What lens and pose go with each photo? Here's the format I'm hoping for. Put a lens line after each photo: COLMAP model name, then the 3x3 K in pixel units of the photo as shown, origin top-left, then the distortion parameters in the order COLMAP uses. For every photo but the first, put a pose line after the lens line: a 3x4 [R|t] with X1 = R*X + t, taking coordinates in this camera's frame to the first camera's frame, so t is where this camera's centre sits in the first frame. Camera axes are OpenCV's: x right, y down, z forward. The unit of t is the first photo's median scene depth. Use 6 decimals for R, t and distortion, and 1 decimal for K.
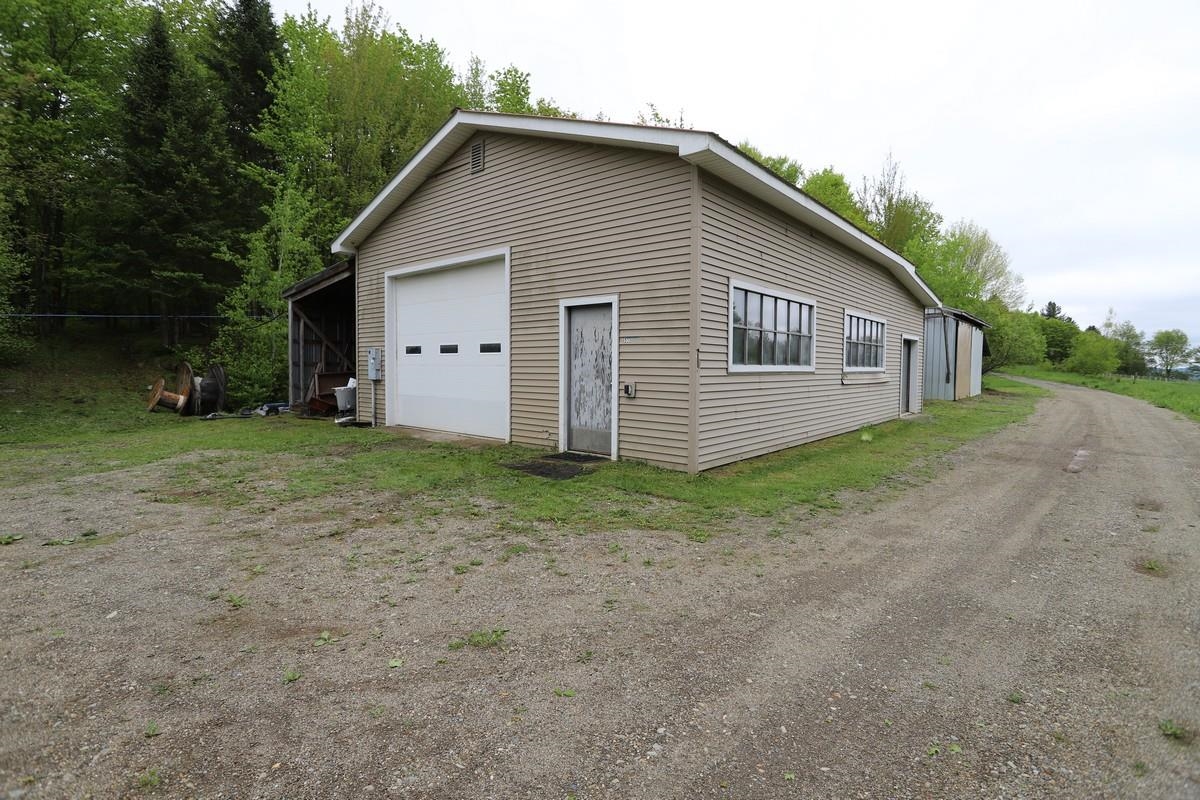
lens RADIAL K [[577.6, 0, 604.0], [0, 577.6, 397.5], [0, 0, 1]] dist [-0.066626, 0.023362]
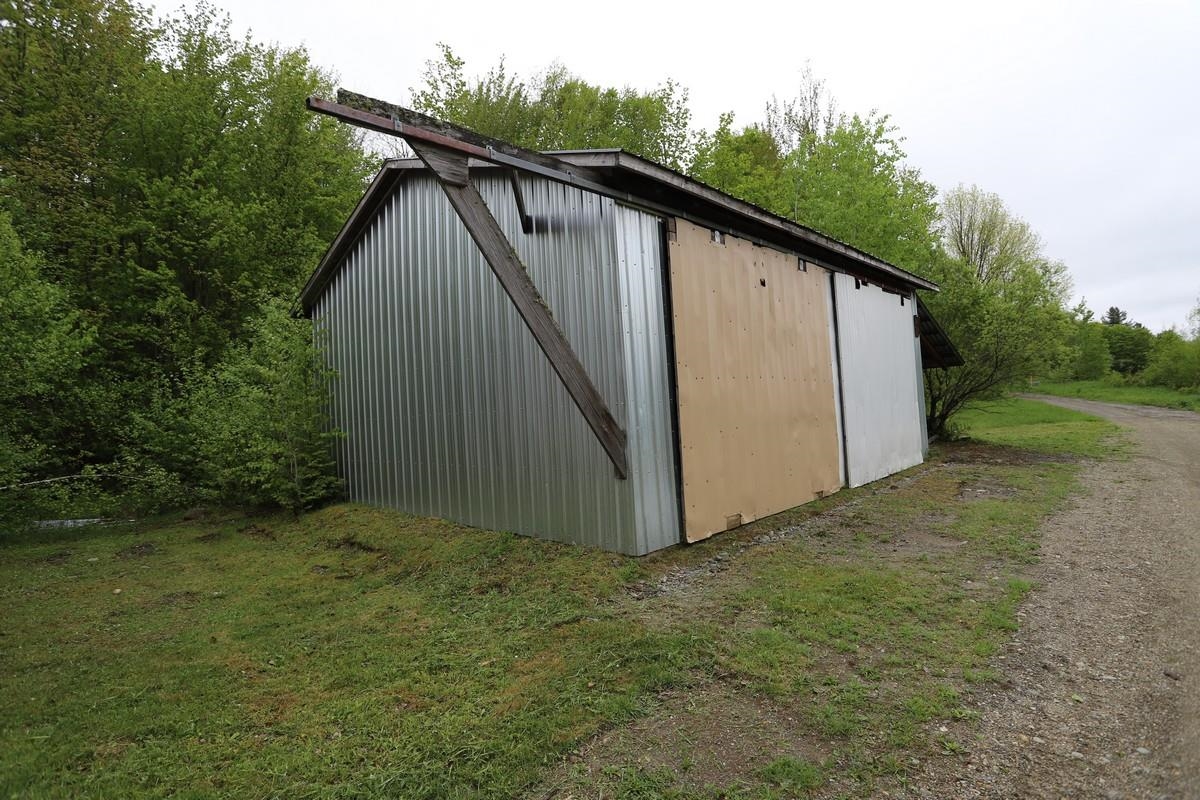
lens RADIAL K [[577.6, 0, 601.4], [0, 577.6, 396.5], [0, 0, 1]] dist [-0.066626, 0.023362]
pose [[0.994585, -0.065283, -0.080860, 0.723677], [0.058269, 0.994567, -0.086260, -0.045272], [0.086052, 0.081082, 0.992986, 0.891263]]
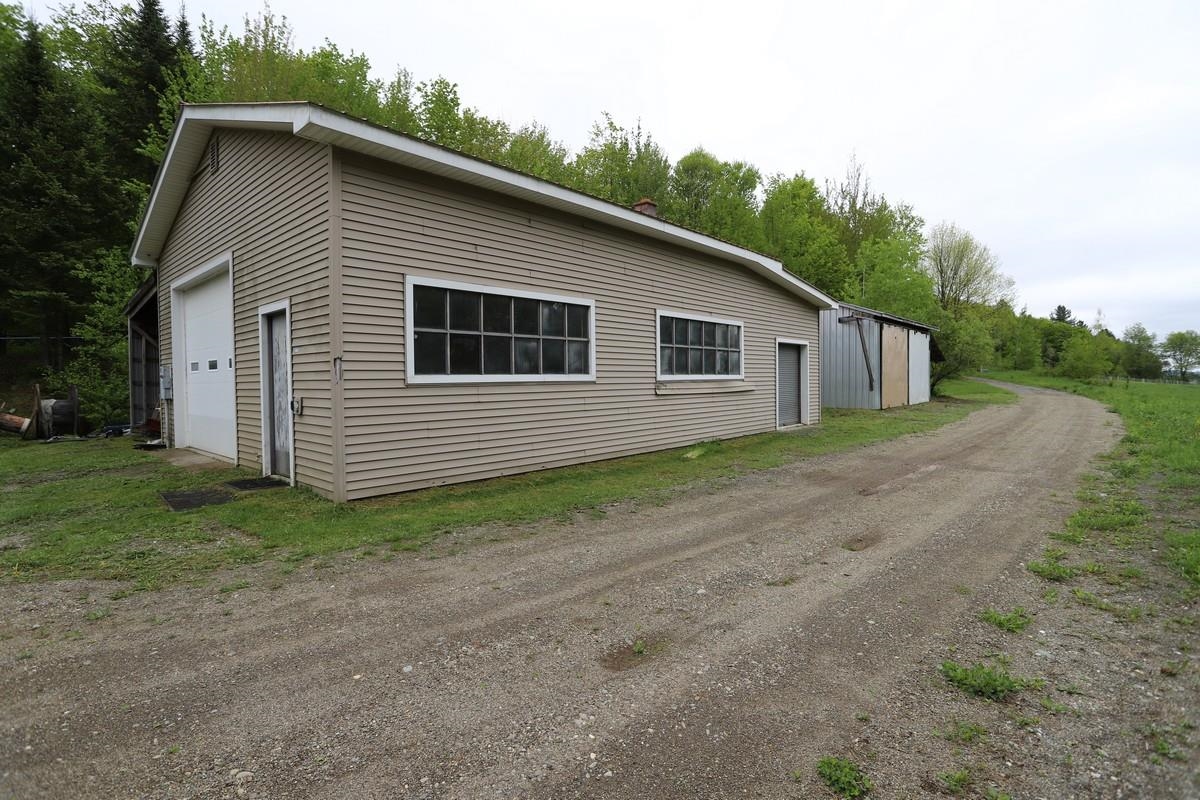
lens RADIAL K [[577.6, 0, 605.4], [0, 577.6, 397.4], [0, 0, 1]] dist [-0.066626, 0.023362]
pose [[0.999589, -0.018394, -0.021998, 0.222444], [0.017848, 0.999534, -0.024766, 0.001314], [0.022443, 0.024363, 0.999451, 0.062887]]
